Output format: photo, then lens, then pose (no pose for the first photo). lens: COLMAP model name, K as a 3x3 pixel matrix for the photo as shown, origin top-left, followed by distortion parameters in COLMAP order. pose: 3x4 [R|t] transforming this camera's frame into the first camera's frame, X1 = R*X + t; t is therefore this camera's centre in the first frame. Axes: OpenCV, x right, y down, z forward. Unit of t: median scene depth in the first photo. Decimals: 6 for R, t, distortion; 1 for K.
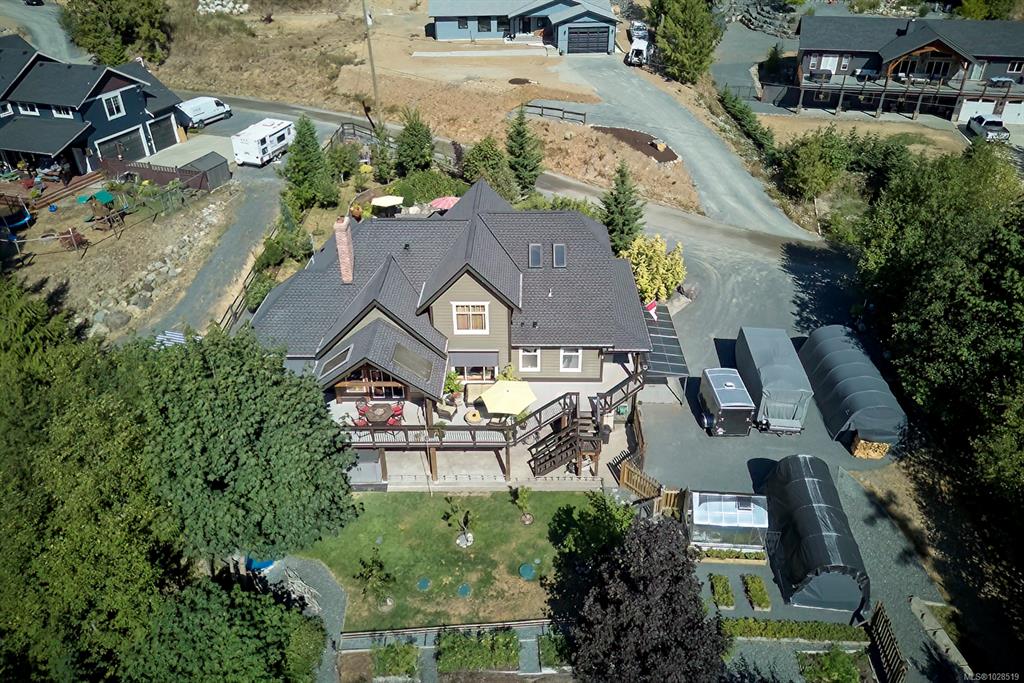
lens RADIAL K [[716.5, 0, 515.7], [0, 716.5, 307.1], [0, 0, 1]] dist [0.043982, -0.033747]
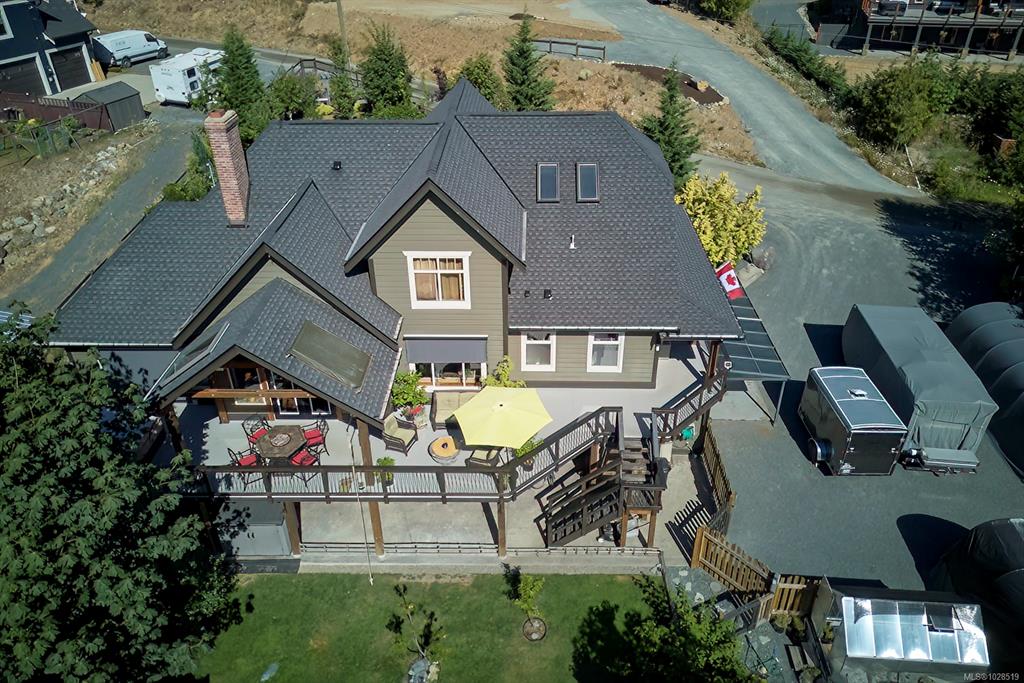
lens RADIAL K [[716.5, 0, 515.7], [0, 716.5, 307.1], [0, 0, 1]] dist [0.043982, -0.033747]
pose [[0.999993, 0.002226, -0.002993, 0.001669], [-0.002219, 0.999995, 0.002157, 0.030739], [0.002998, -0.002151, 0.999993, 0.353250]]
